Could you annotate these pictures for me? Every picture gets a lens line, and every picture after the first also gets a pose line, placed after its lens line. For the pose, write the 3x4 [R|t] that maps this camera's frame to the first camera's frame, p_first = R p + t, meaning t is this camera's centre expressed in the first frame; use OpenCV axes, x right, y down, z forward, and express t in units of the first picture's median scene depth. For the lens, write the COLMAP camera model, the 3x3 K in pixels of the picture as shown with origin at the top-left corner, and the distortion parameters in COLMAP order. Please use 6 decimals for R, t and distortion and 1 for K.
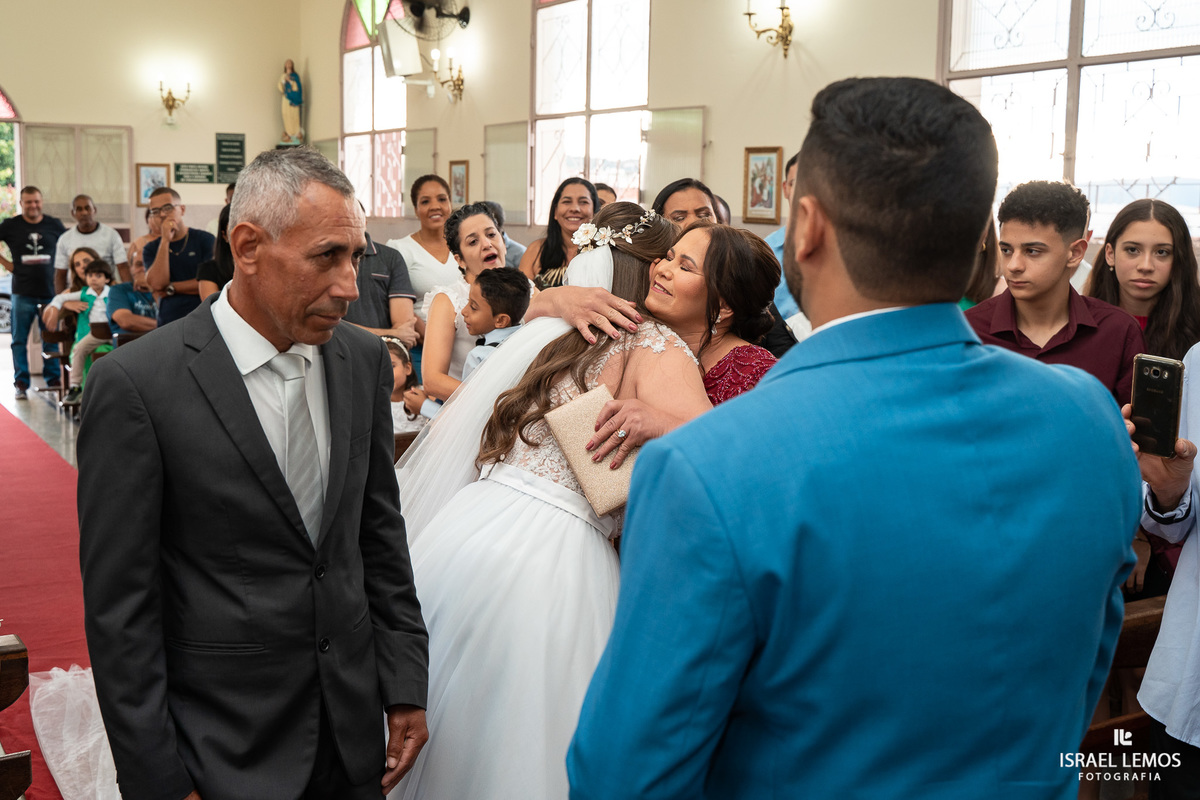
lens RADIAL K [[1336.4, 0, 550.3], [0, 1336.4, 371.3], [0, 0, 1]] dist [-0.014028, 0.000000]
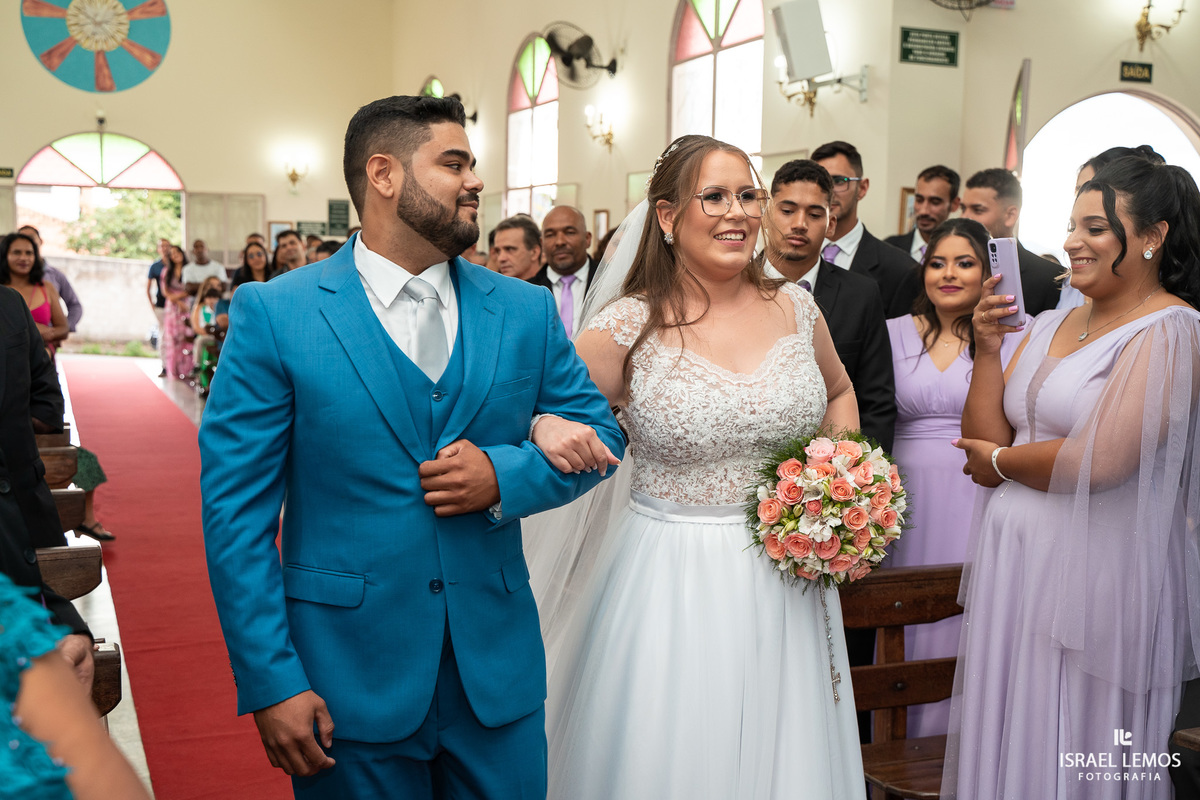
lens RADIAL K [[1351.7, 0, 594.1], [0, 1351.7, 399.9], [0, 0, 1]] dist [0.030119, 0.000000]
pose [[0.990583, 0.018899, -0.135603, 0.262675], [-0.022494, 0.999434, -0.025030, 0.067455], [0.135053, 0.027845, 0.990447, -0.402977]]
